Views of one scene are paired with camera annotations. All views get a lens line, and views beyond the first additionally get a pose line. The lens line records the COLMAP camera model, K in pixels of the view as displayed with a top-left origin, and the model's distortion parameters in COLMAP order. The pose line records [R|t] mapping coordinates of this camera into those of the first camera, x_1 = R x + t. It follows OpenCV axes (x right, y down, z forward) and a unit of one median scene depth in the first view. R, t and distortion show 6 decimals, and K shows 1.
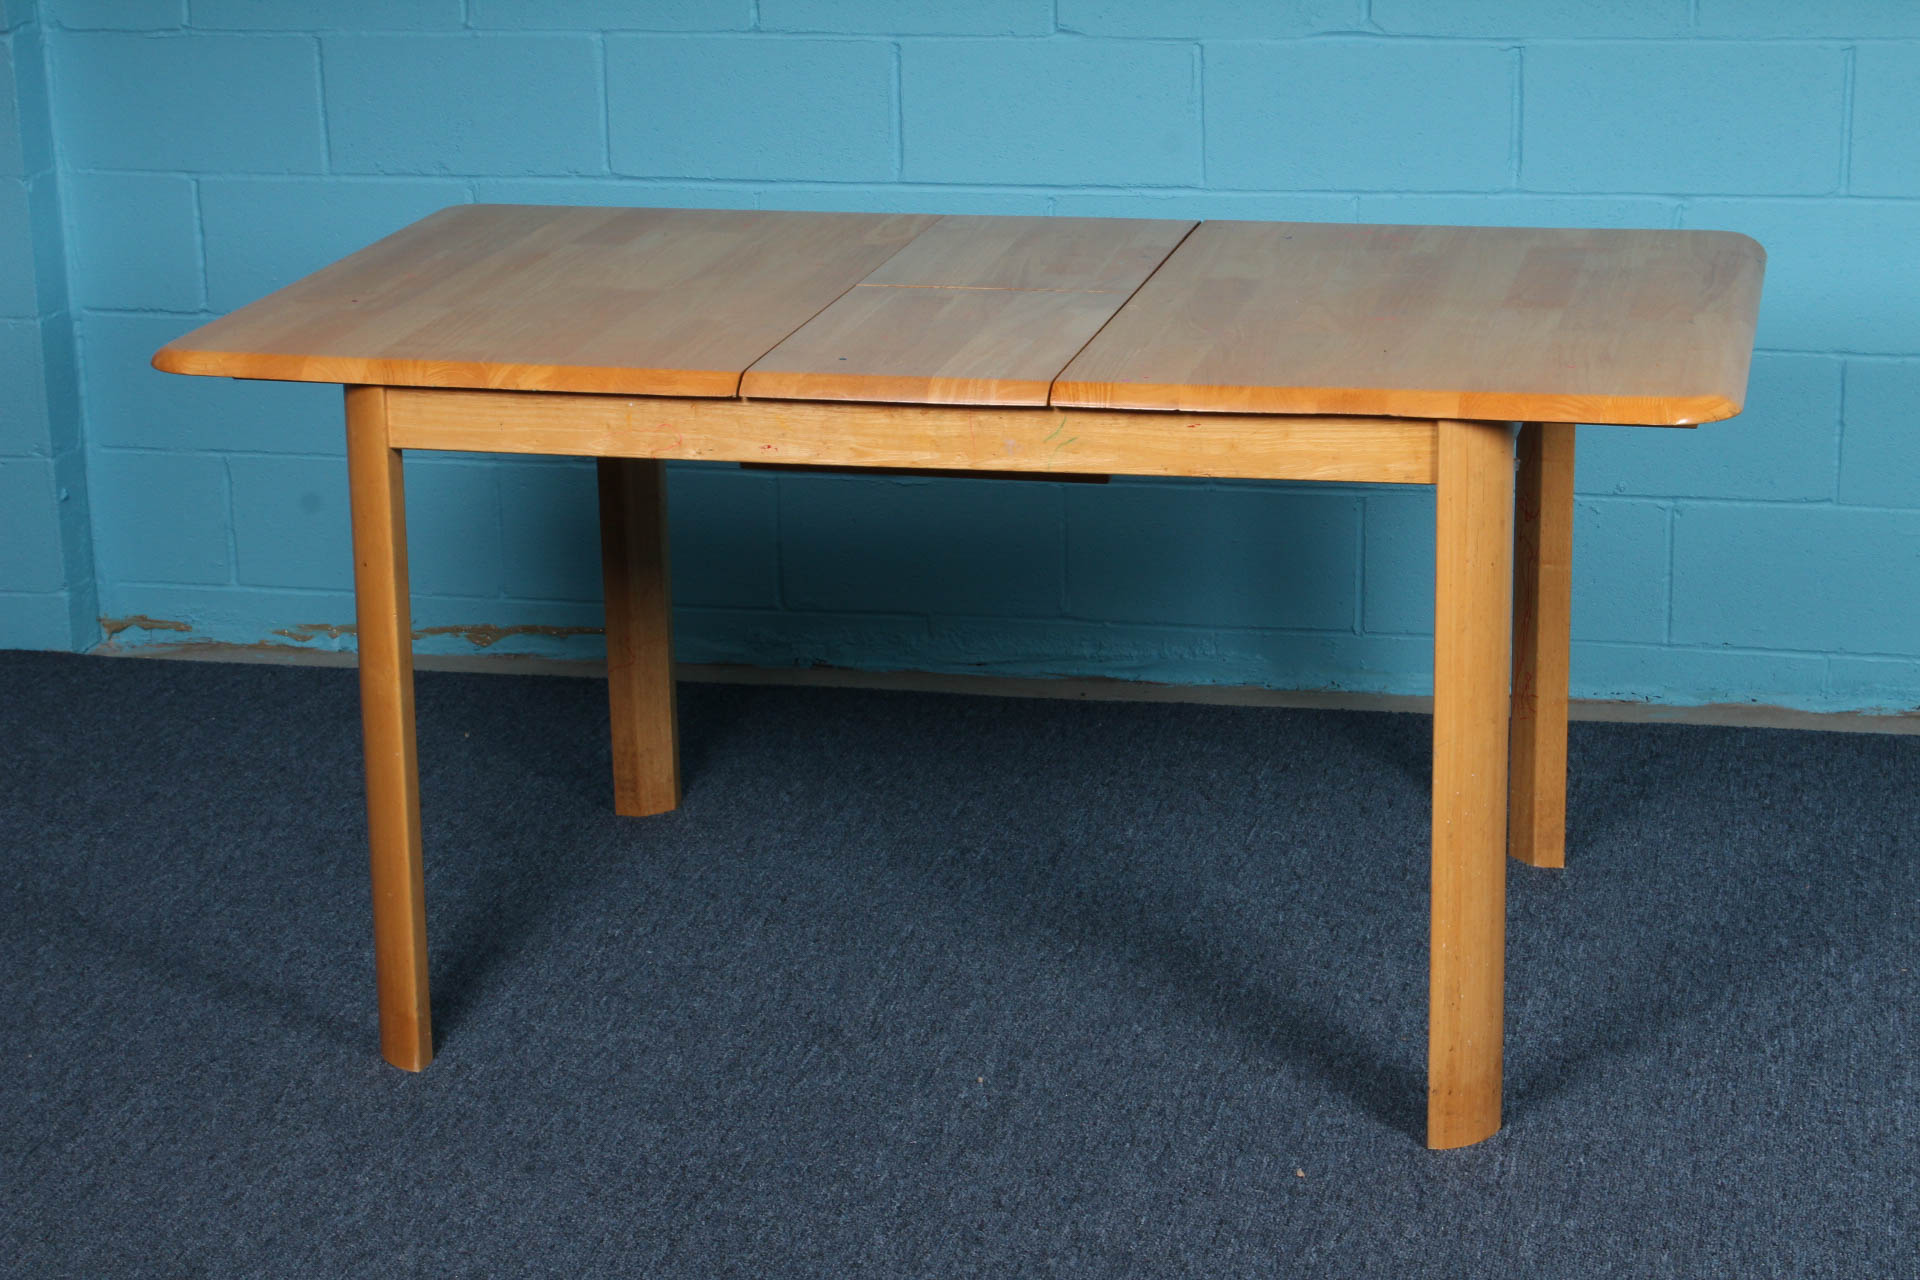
lens RADIAL K [[3709.9, 0, 960.0], [0, 3709.9, 640.0], [0, 0, 1]] dist [0.018657, 0.124414]
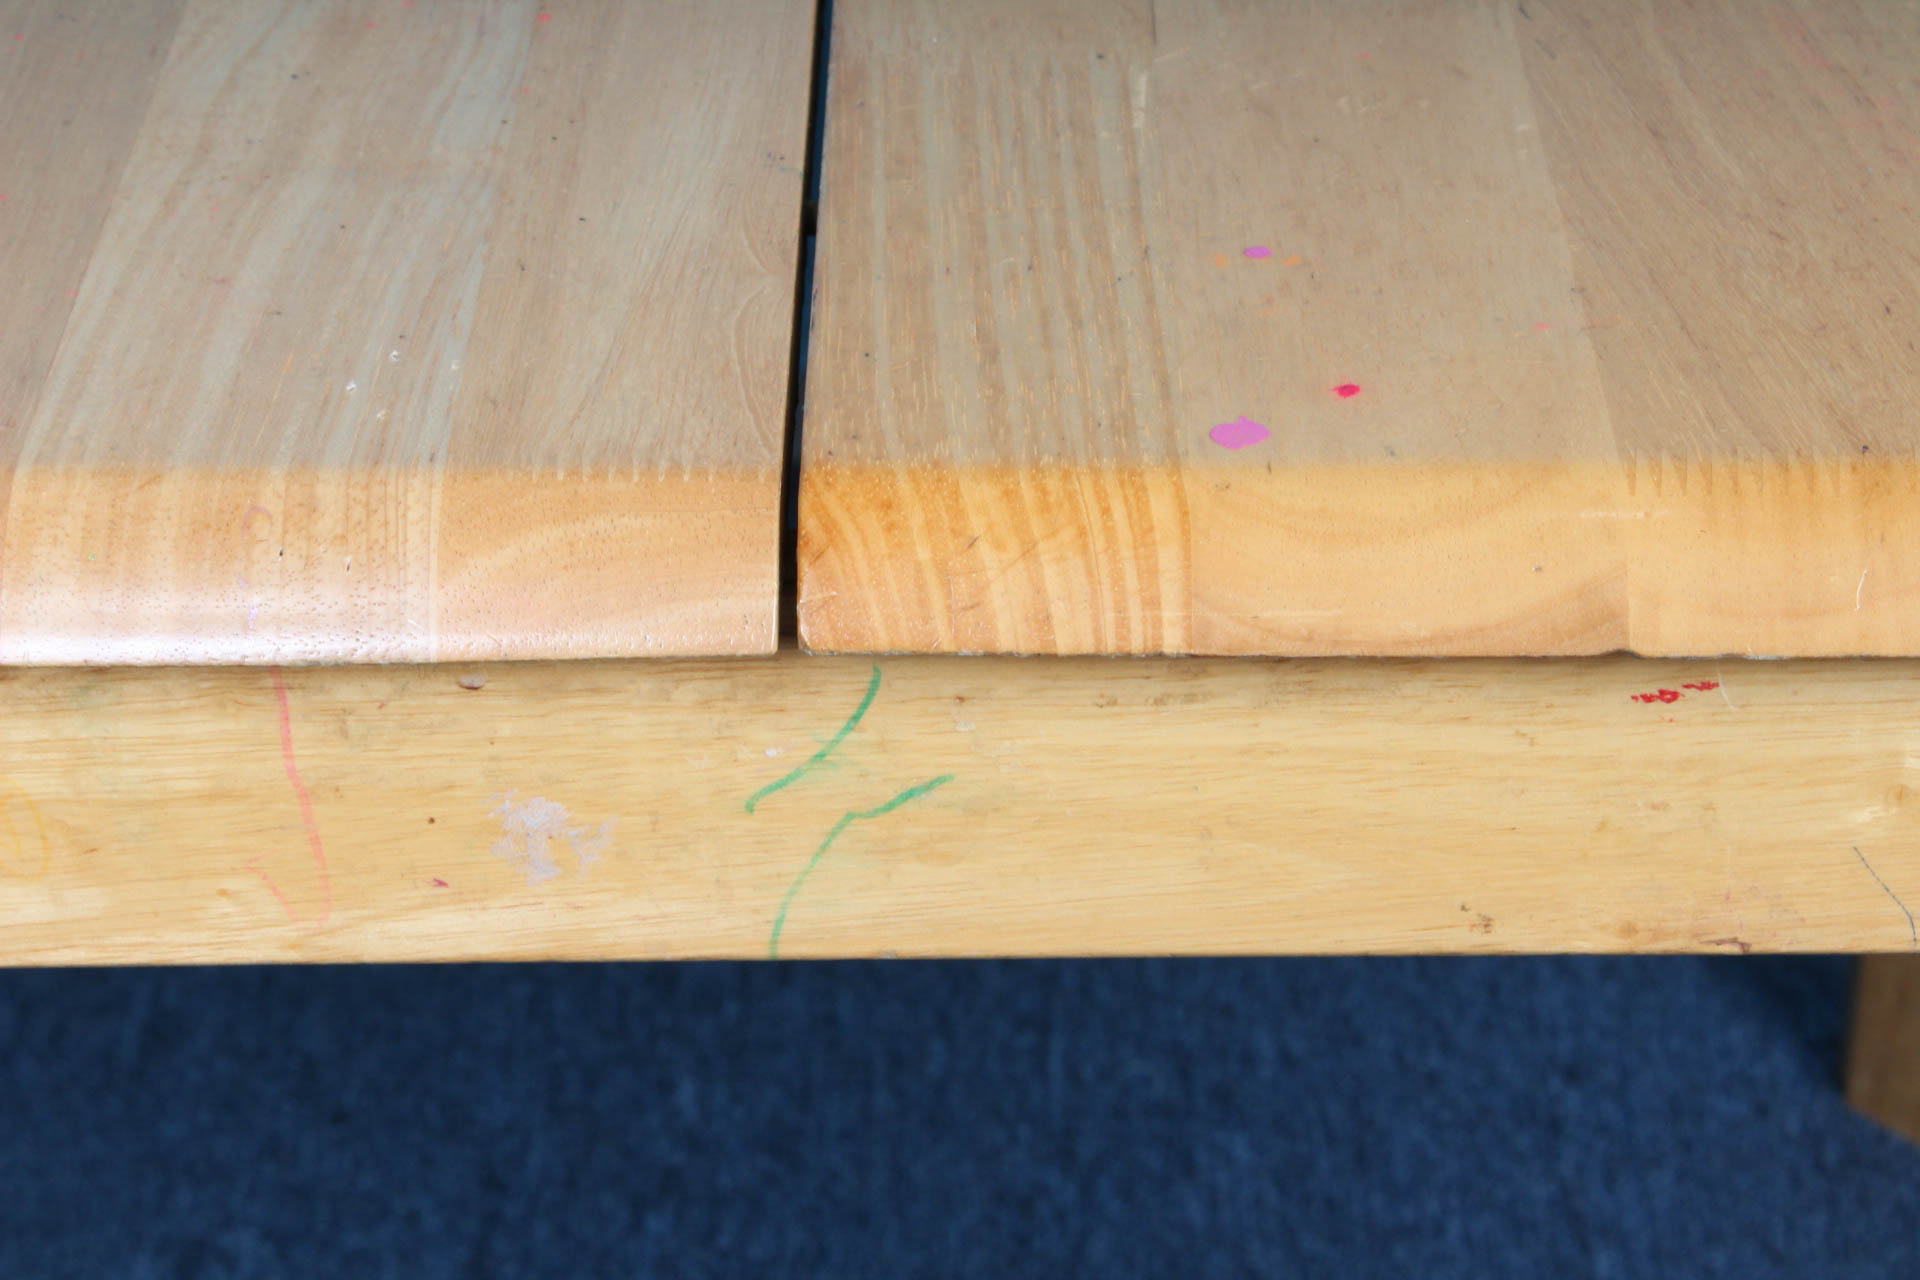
lens RADIAL K [[4527.7, 0, 960.0], [0, 4527.7, 640.0], [0, 0, 1]] dist [0.070091, 0.115750]
pose [[0.975051, -0.101585, 0.197372, -0.006508], [0.050063, 0.966869, 0.250317, -0.101330], [-0.216261, -0.234191, 0.947832, 0.739358]]
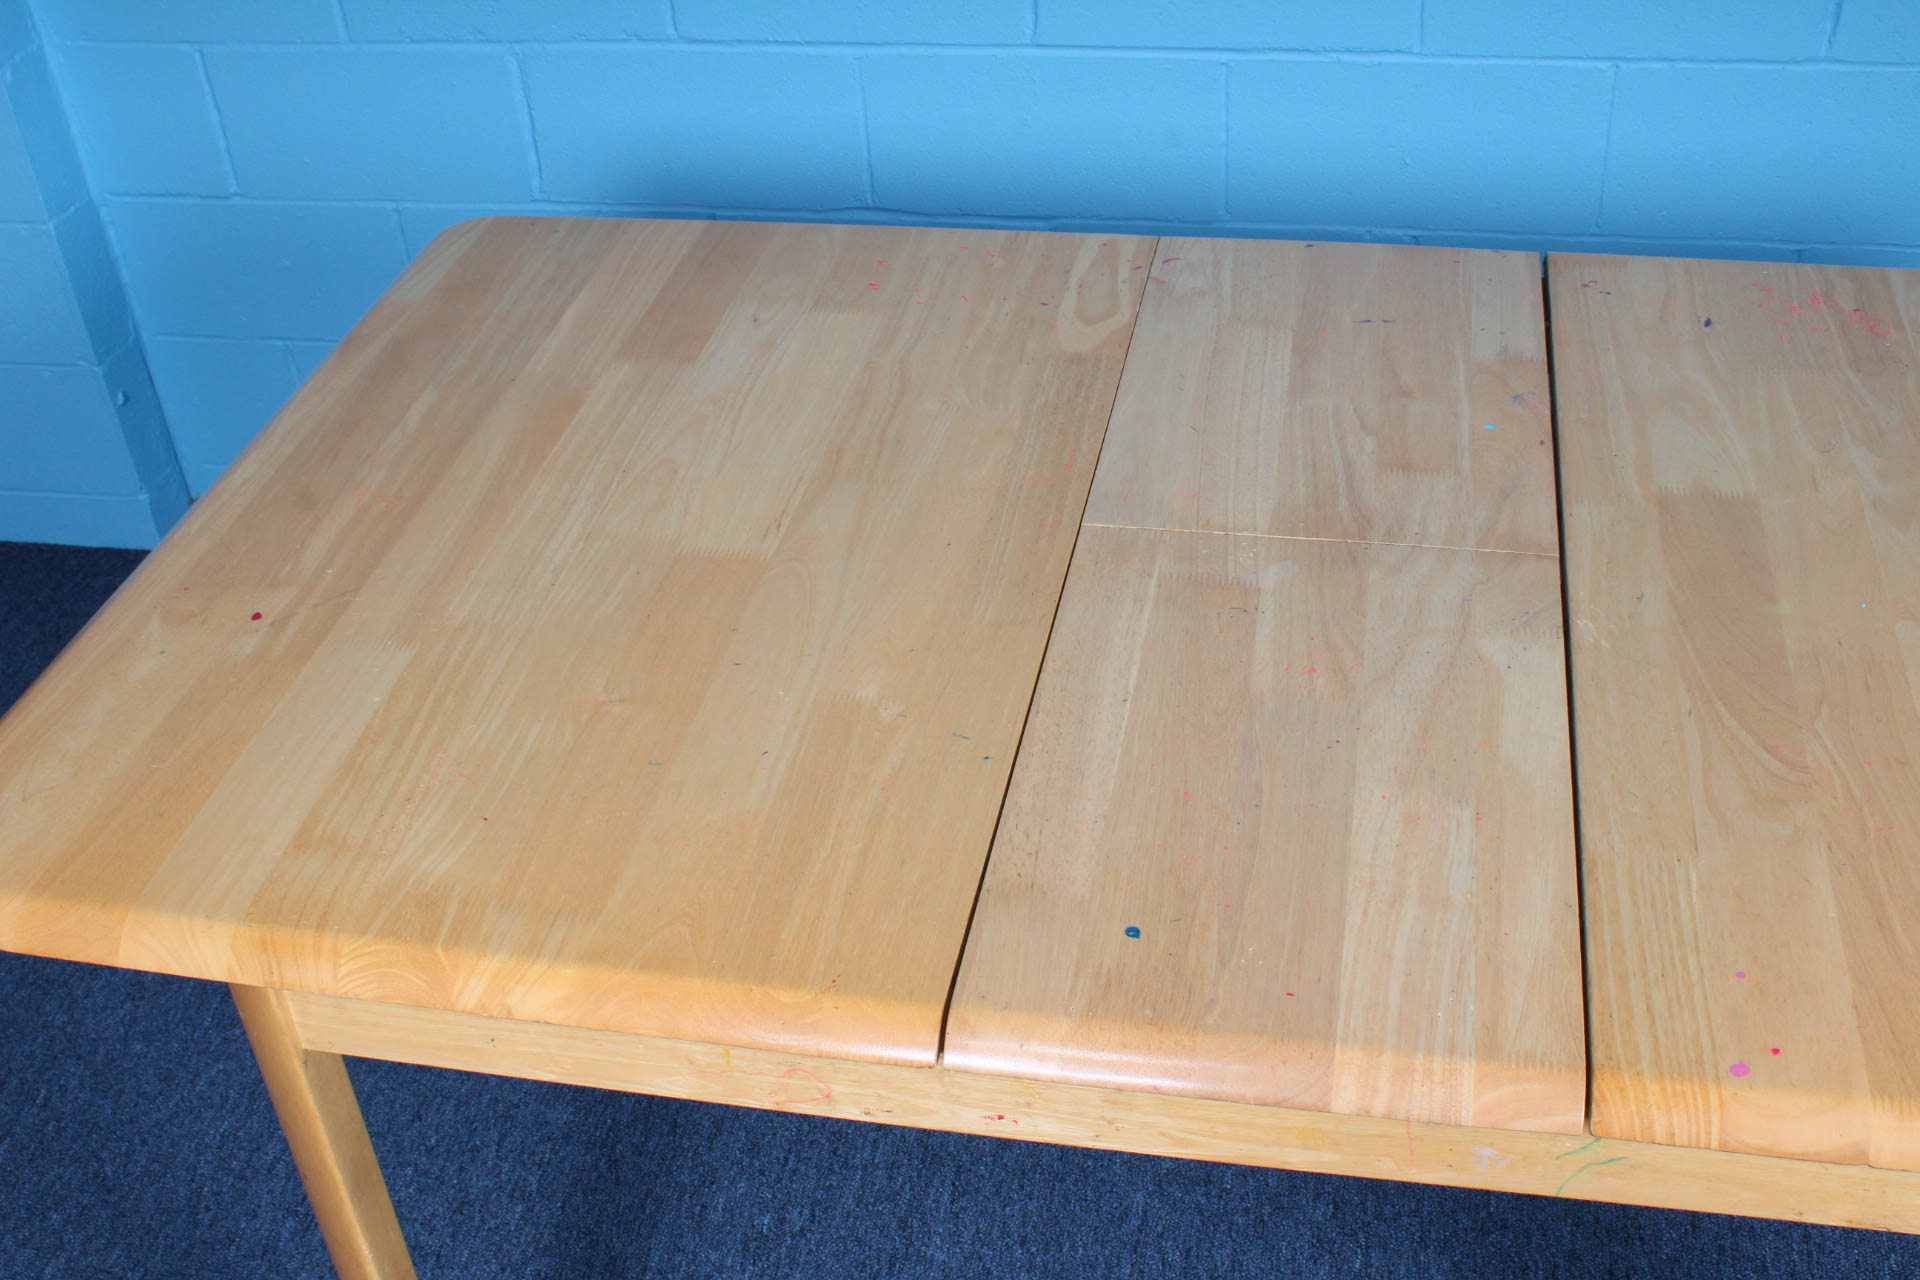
lens RADIAL K [[2076.1, 0, 961.9], [0, 2076.1, 653.6], [0, 0, 1]] dist [-0.132250, 0.176896]
pose [[0.998844, -0.048069, 0.000217, -0.050190], [0.045161, 0.939960, 0.338283, -0.197360], [-0.016465, -0.337882, 0.941044, 0.697690]]
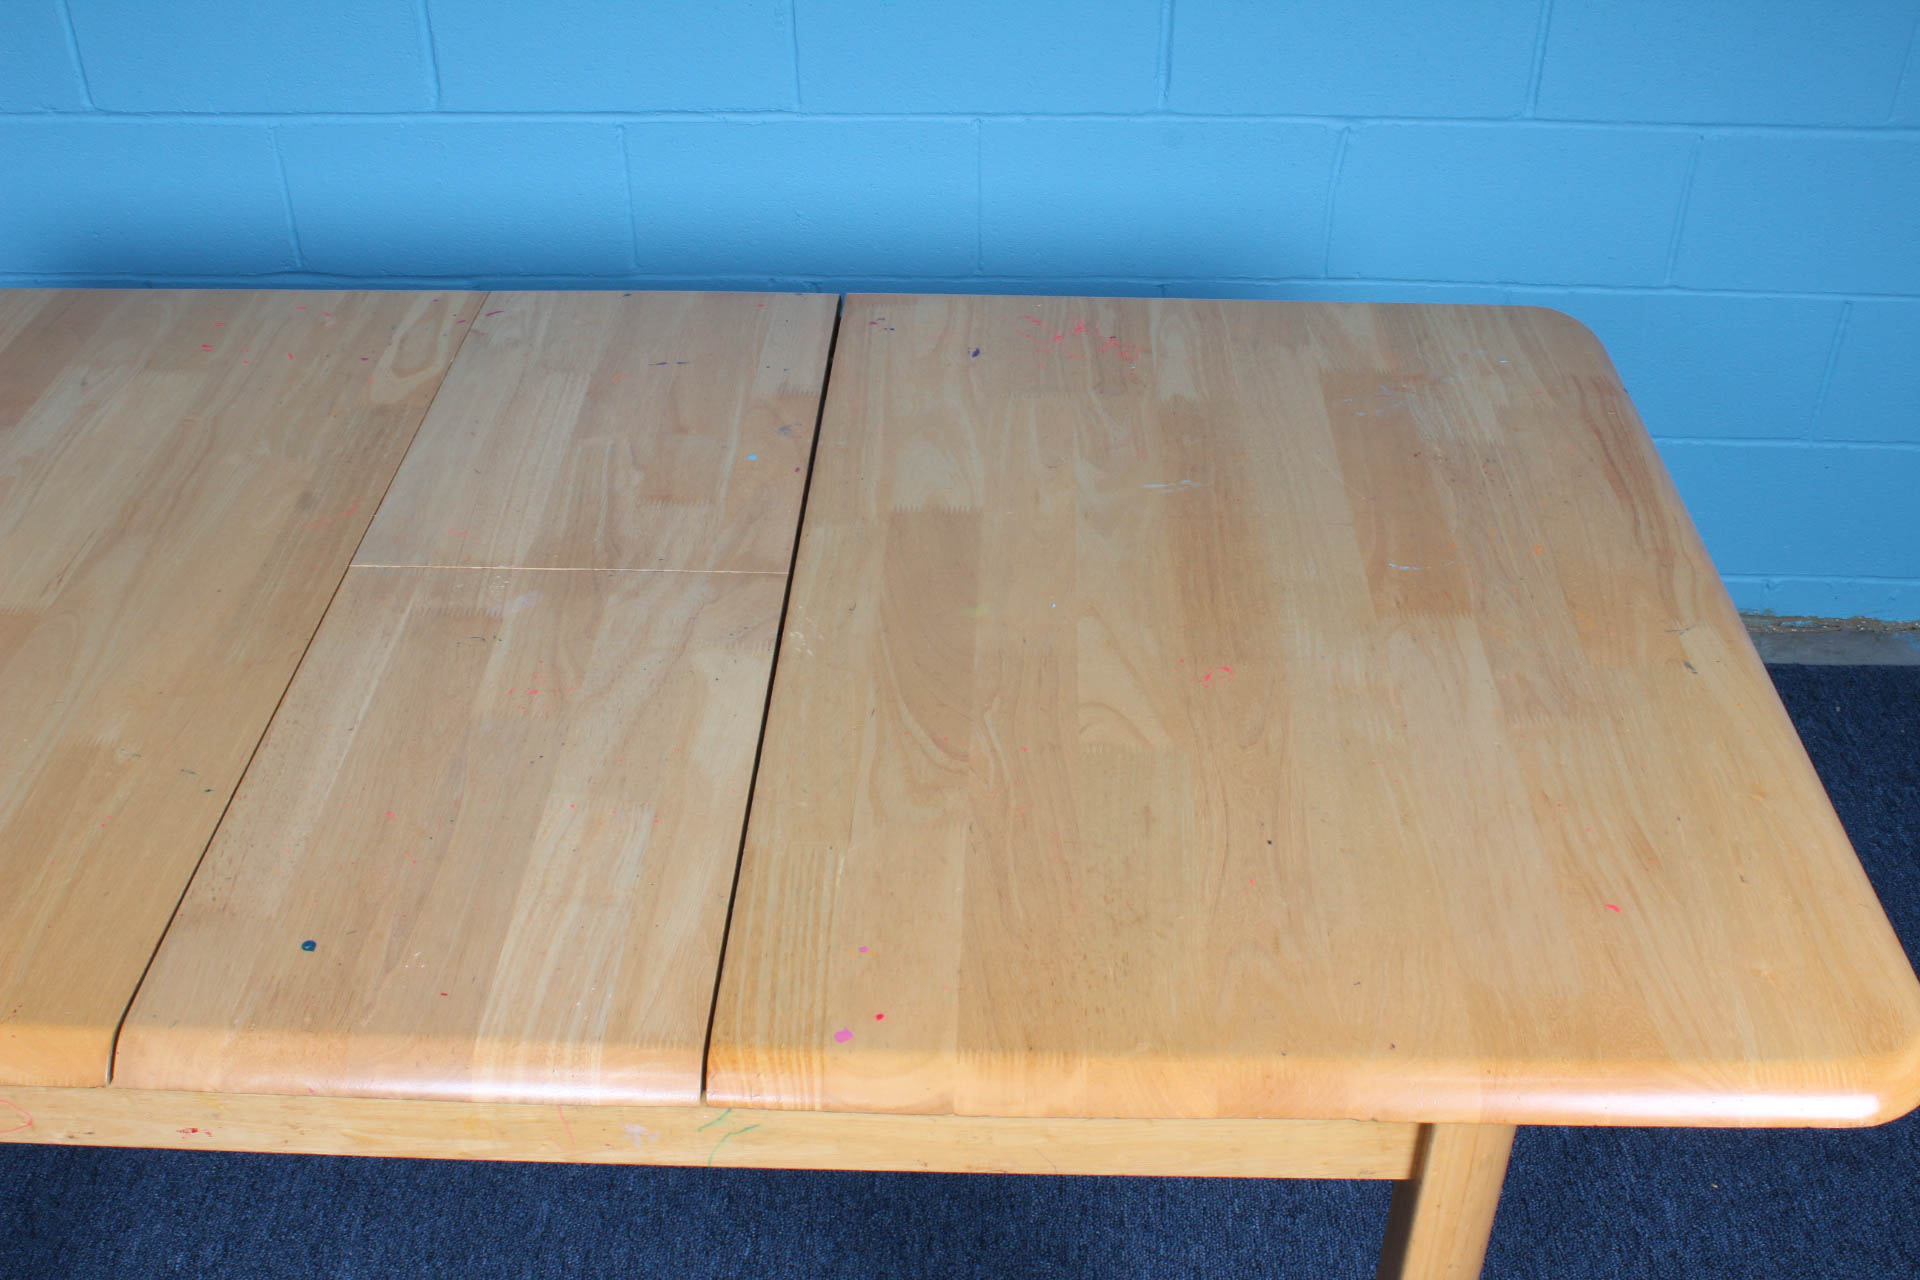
lens RADIAL K [[2001.9, 0, 960.0], [0, 2001.9, 640.0], [0, 0, 1]] dist [-0.130759, 0.147556]
pose [[0.980784, -0.097637, 0.168907, 0.016675], [0.038897, 0.946240, 0.321117, -0.195153], [-0.191180, -0.308376, 0.931855, 0.680428]]
